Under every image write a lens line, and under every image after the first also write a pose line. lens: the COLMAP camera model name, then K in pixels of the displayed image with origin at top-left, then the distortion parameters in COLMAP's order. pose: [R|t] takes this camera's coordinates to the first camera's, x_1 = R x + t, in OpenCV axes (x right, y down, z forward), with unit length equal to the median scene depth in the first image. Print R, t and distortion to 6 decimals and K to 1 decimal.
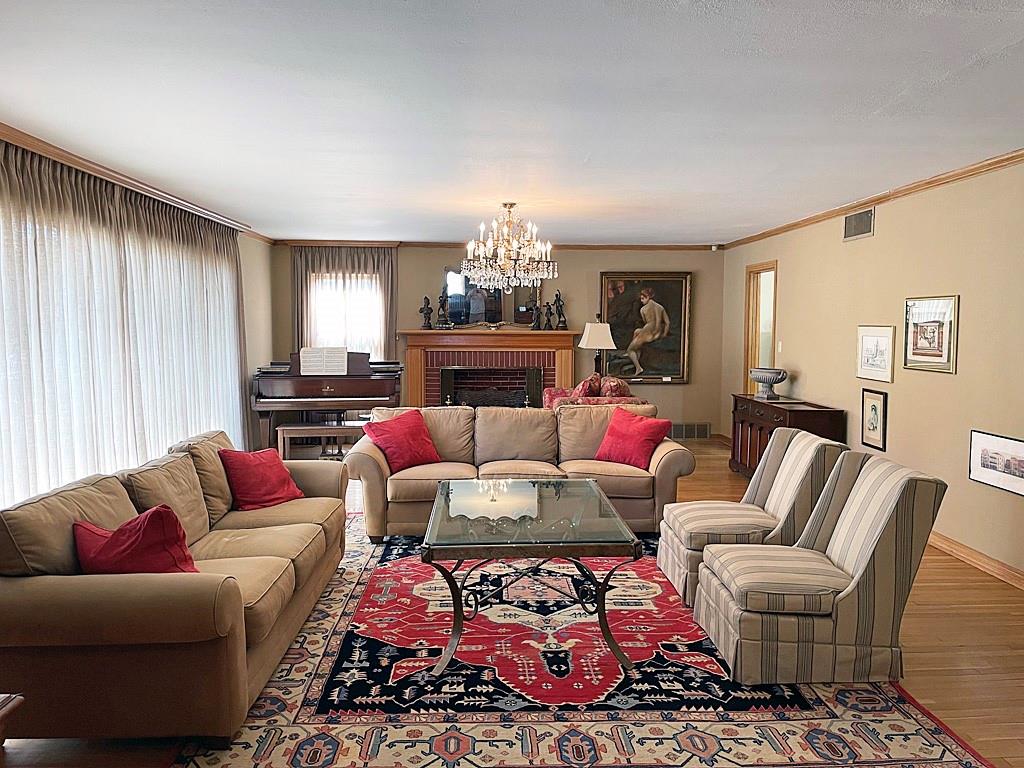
lens RADIAL K [[775.3, 0, 517.4], [0, 775.3, 387.1], [0, 0, 1]] dist [0.043801, -0.014792]
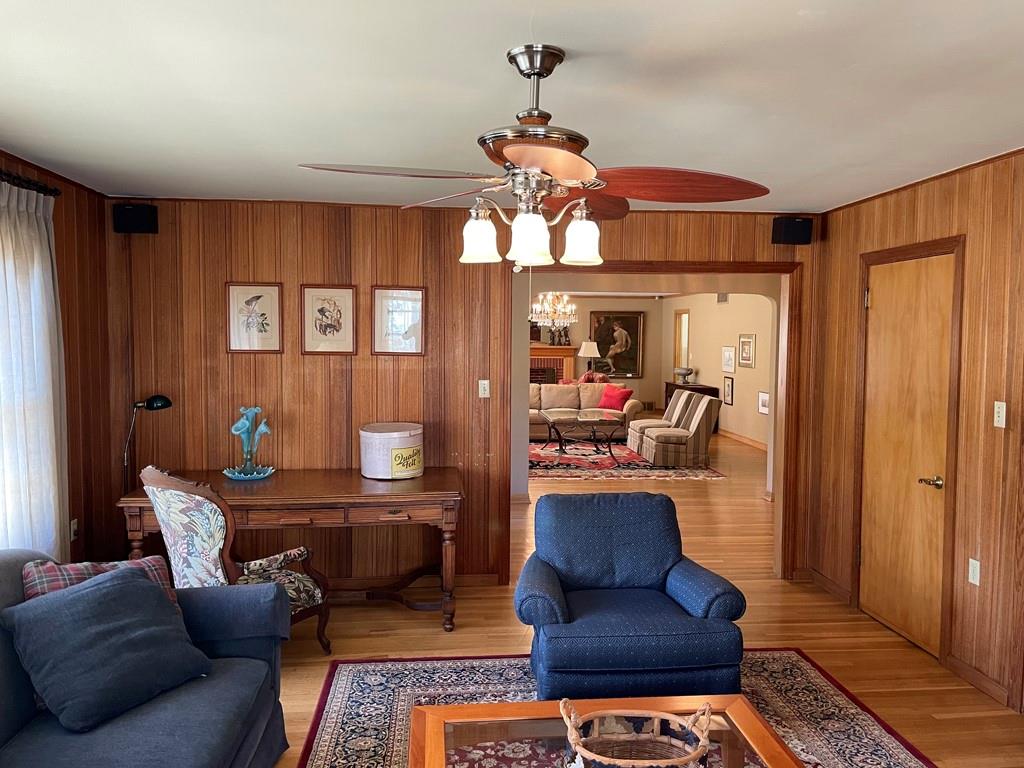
lens RADIAL K [[775.3, 0, 509.4], [0, 775.3, 382.6], [0, 0, 1]] dist [0.043801, -0.014792]
pose [[0.999129, 0.002389, 0.041663, -0.155165], [-0.001660, 0.999845, -0.017537, 0.040404], [-0.041699, 0.017453, 0.998978, -0.755335]]
